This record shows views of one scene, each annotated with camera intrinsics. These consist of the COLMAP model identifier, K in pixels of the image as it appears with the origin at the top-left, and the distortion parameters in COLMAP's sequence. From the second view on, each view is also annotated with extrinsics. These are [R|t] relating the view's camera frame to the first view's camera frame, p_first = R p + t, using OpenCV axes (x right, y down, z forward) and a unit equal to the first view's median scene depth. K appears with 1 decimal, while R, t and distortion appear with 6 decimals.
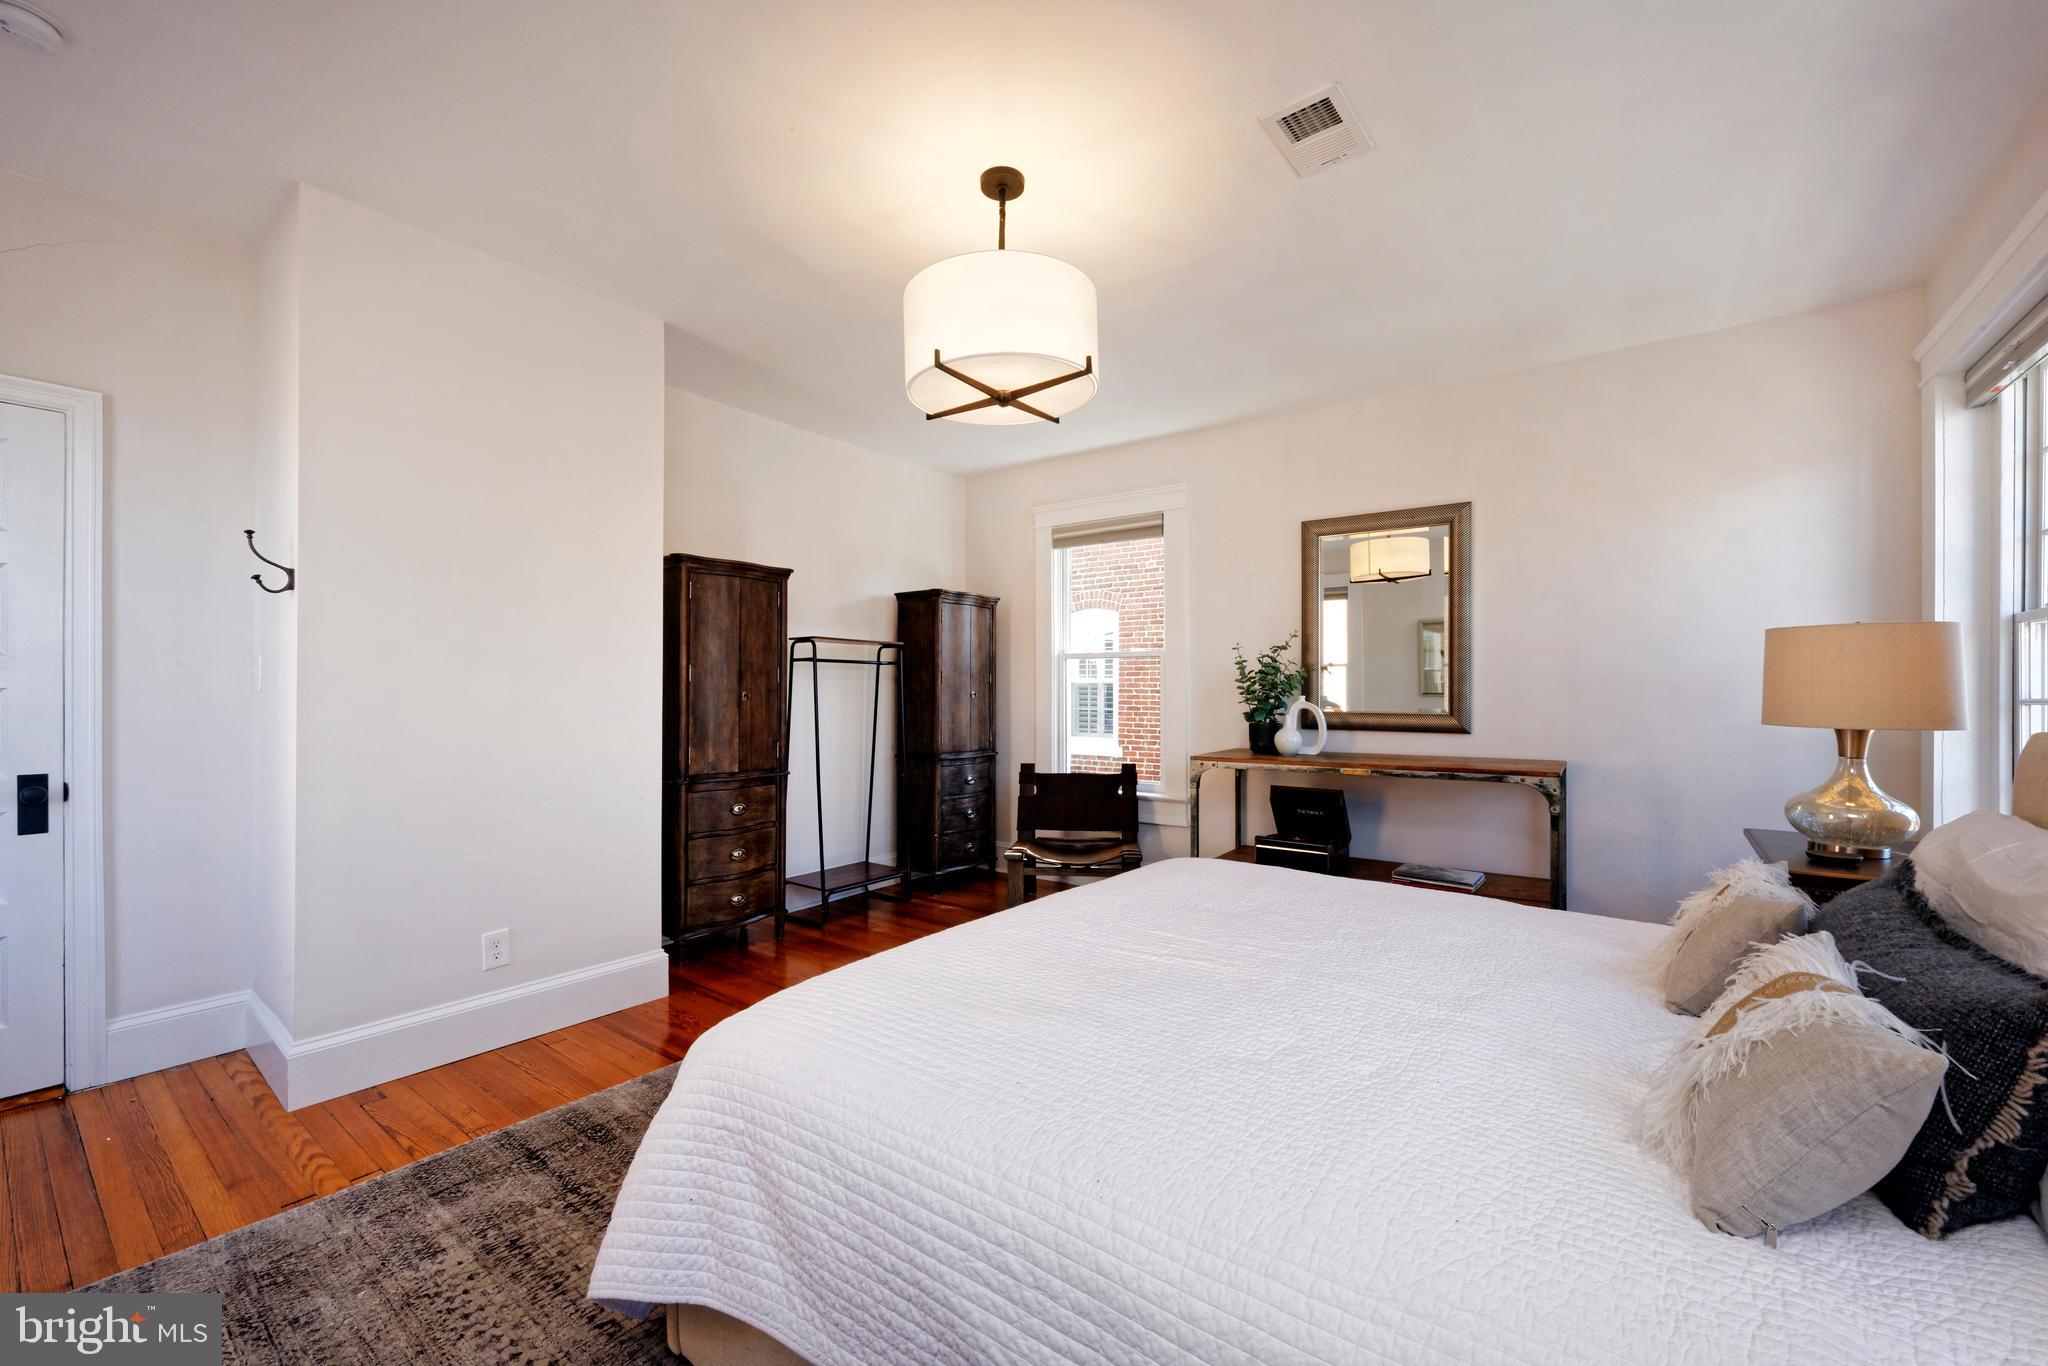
lens RADIAL K [[810.9, 0, 1024.6], [0, 810.9, 681.9], [0, 0, 1]] dist [-0.001245, -0.000723]
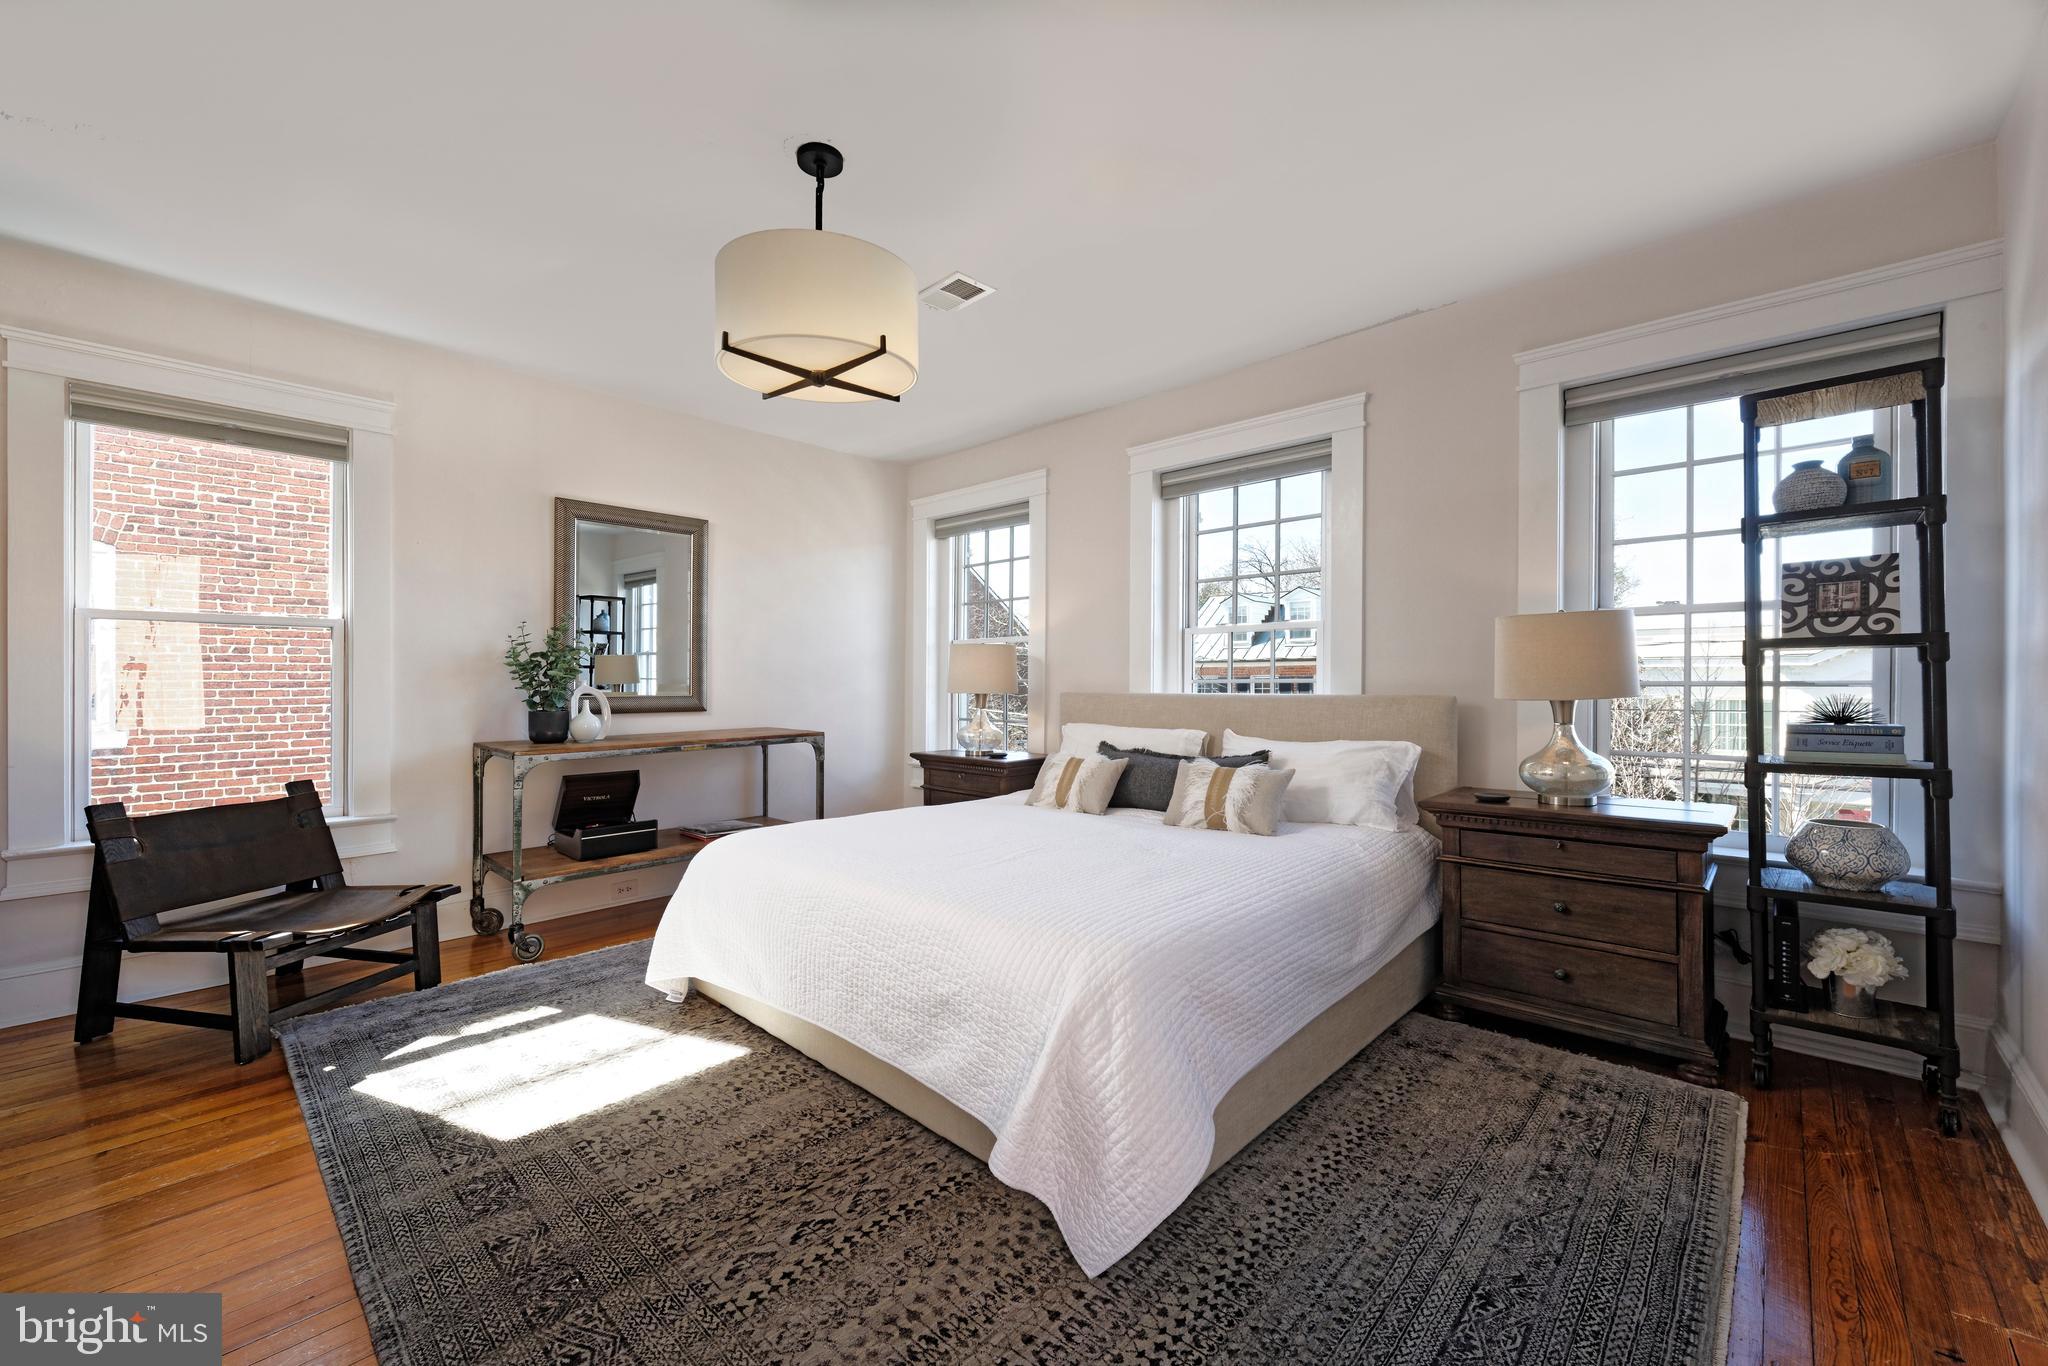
lens RADIAL K [[810.9, 0, 1025.5], [0, 810.9, 684.1], [0, 0, 1]] dist [-0.001245, -0.000723]
pose [[0.083720, -0.002606, 0.996486, -0.581139], [-0.007070, 0.999970, 0.003210, 0.014204], [-0.996464, -0.007314, 0.083699, 0.377451]]
